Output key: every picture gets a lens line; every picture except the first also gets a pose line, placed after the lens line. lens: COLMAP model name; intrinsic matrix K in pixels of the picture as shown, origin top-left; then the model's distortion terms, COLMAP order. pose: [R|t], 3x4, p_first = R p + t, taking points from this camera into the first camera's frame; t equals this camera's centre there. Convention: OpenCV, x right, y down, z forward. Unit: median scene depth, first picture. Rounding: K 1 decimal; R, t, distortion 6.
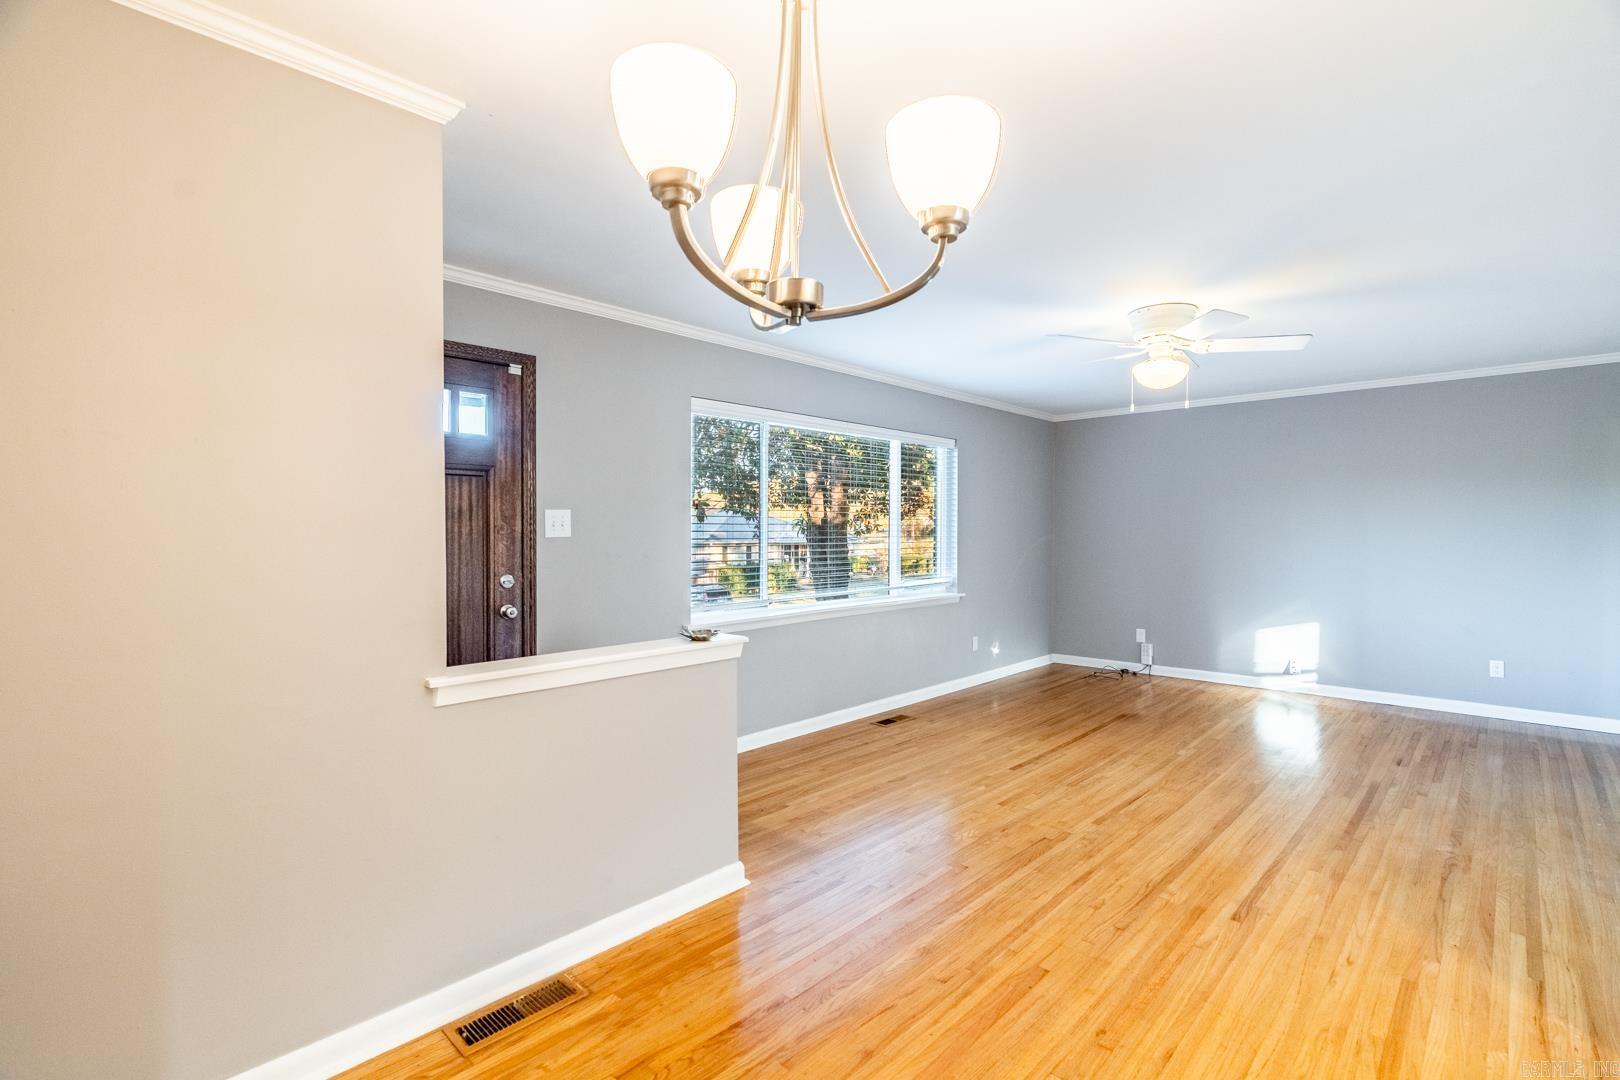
lens RADIAL K [[747.9, 0, 808.3], [0, 747.9, 535.8], [0, 0, 1]] dist [-0.007144, 0.003293]
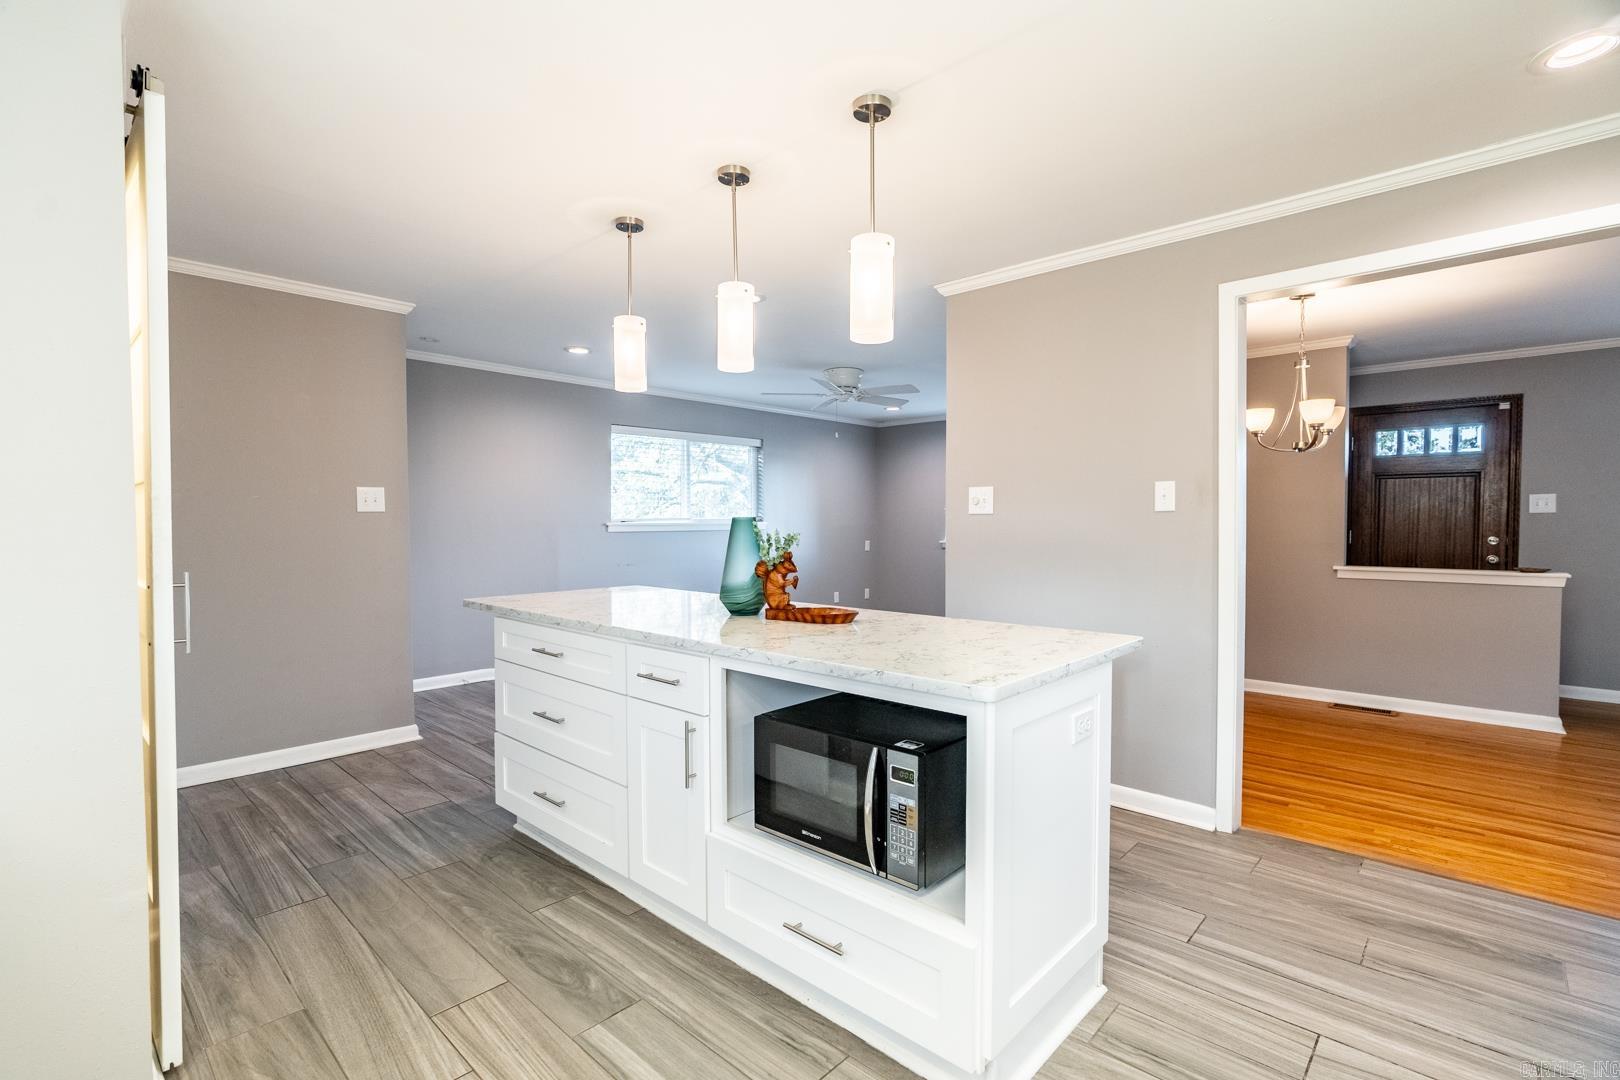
lens RADIAL K [[747.9, 0, 803.0], [0, 747.9, 541.8], [0, 0, 1]] dist [-0.007144, 0.003293]
pose [[0.011972, 0.032128, -0.999412, 1.100344], [-0.006236, 0.999467, 0.032055, 0.020505], [0.999909, 0.005849, 0.012166, -0.465182]]
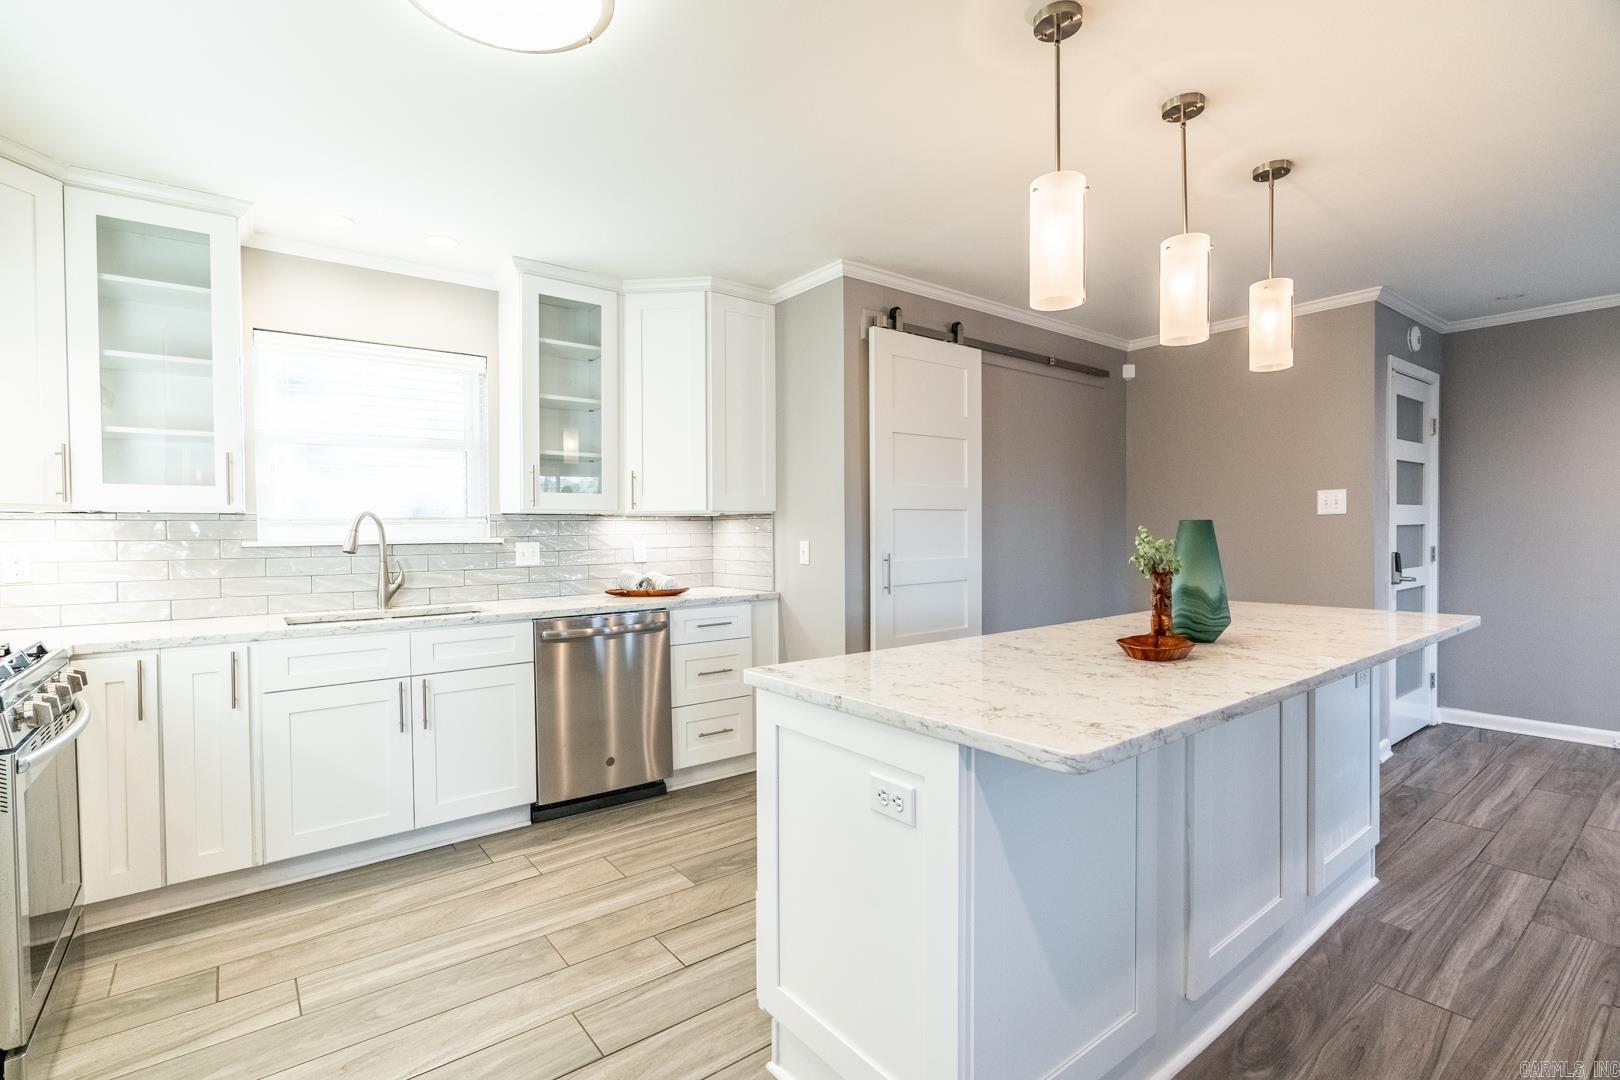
lens RADIAL K [[747.9, 0, 814.2], [0, 747.9, 550.1], [0, 0, 1]] dist [-0.007144, 0.003293]
pose [[-0.990009, 0.007762, 0.140787, 0.588116], [0.012356, 0.999418, 0.031789, 0.024259], [-0.140459, 0.033211, -0.989529, 0.114522]]
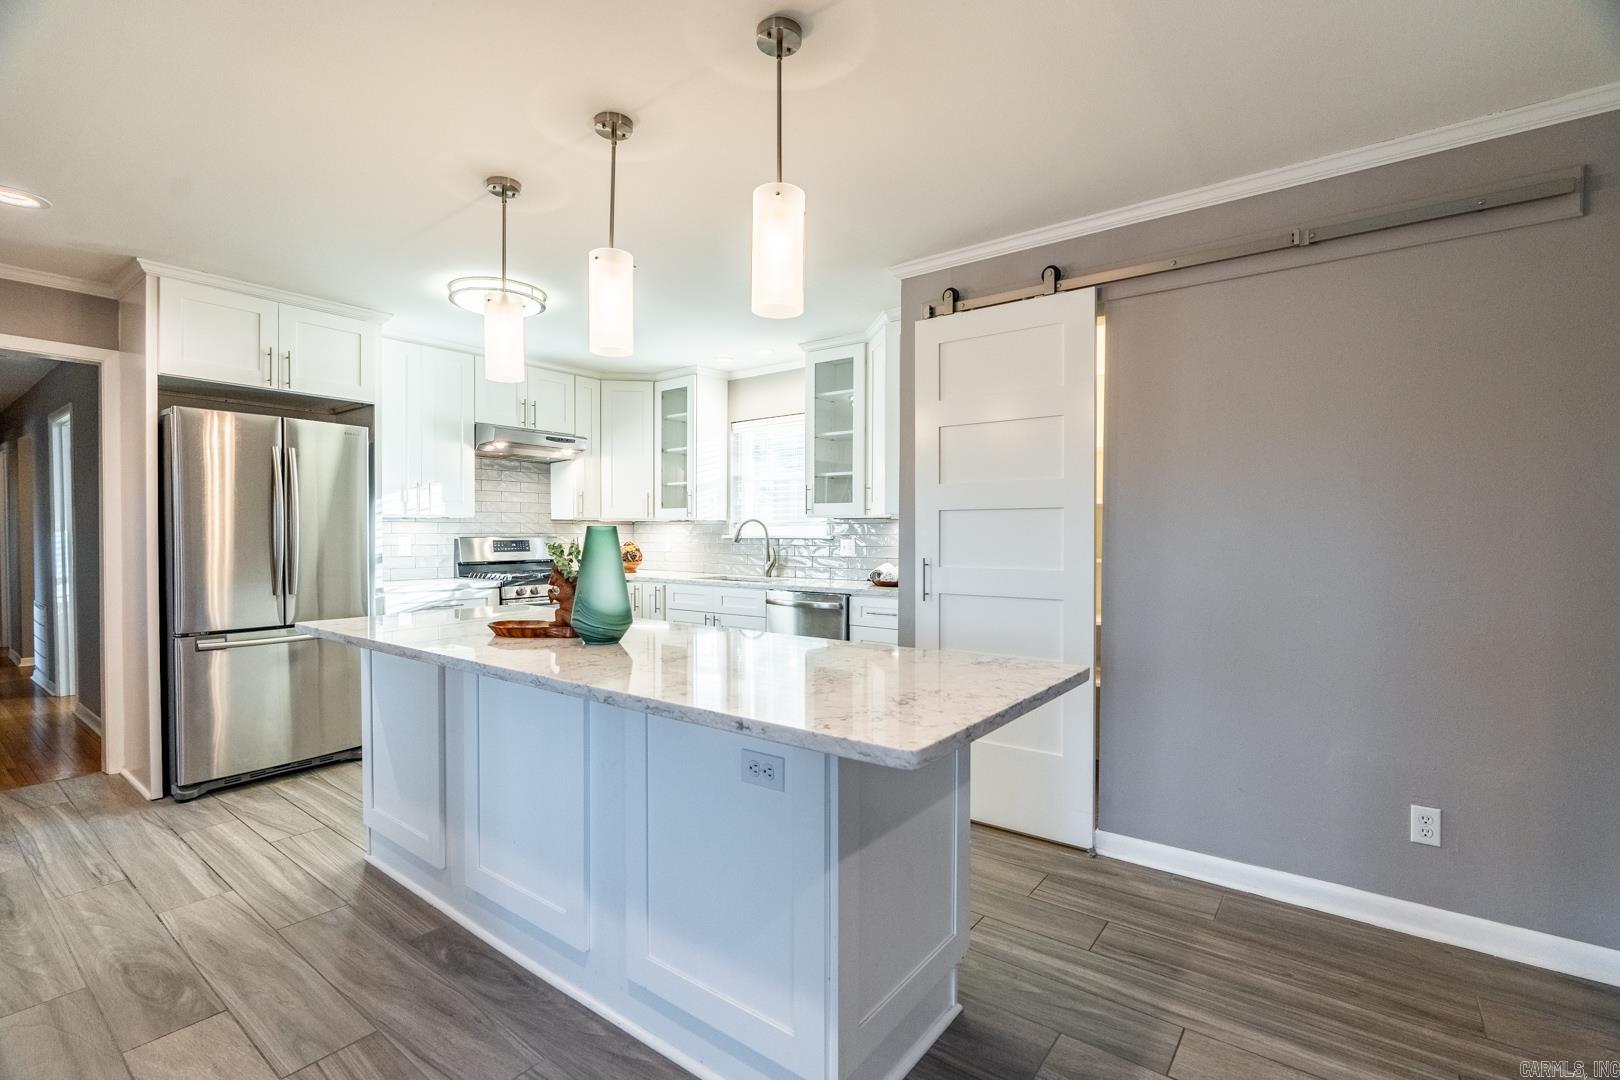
lens RADIAL K [[747.9, 0, 808.8], [0, 747.9, 546.8], [0, 0, 1]] dist [-0.007144, 0.003293]
pose [[-0.099209, -0.017508, 0.994913, -0.251713], [0.006141, 0.999815, 0.018207, 0.029709], [-0.995048, 0.007916, -0.099084, -0.619626]]
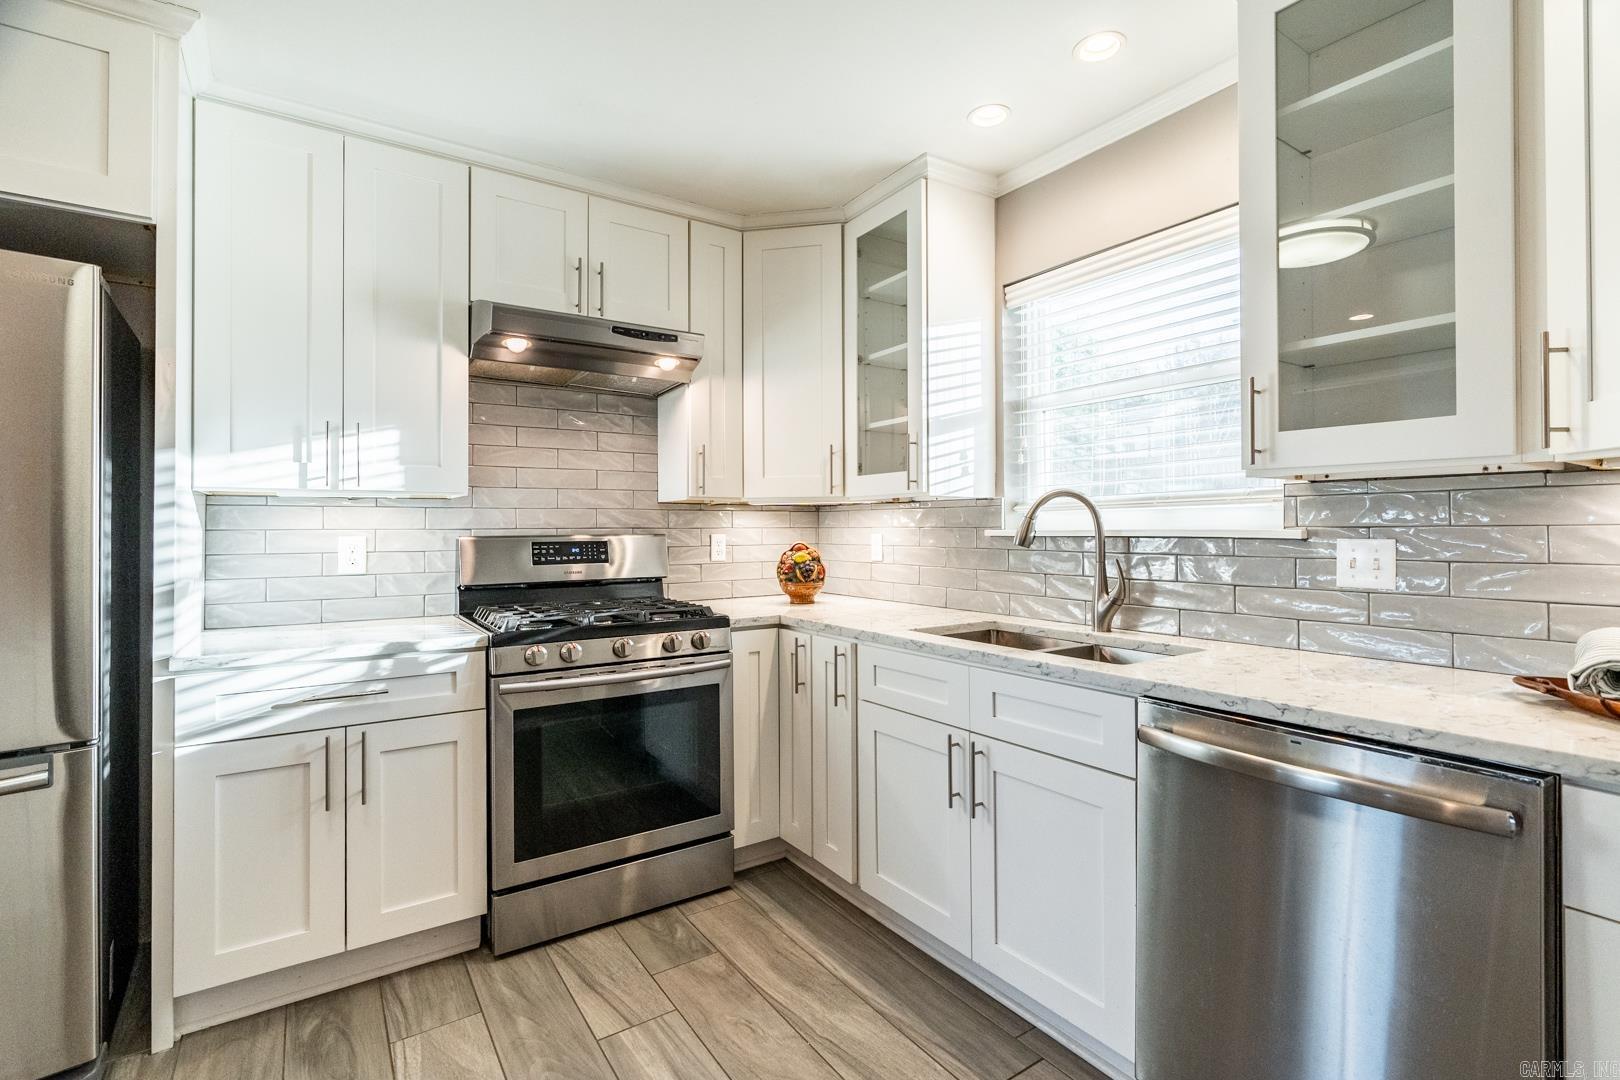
lens RADIAL K [[747.9, 0, 807.8], [0, 747.9, 524.7], [0, 0, 1]] dist [-0.007144, 0.003293]
pose [[0.222106, 0.004687, 0.975011, 0.574114], [0.012488, 0.999893, -0.007652, 0.031207], [-0.974943, 0.013875, 0.222023, -0.588457]]
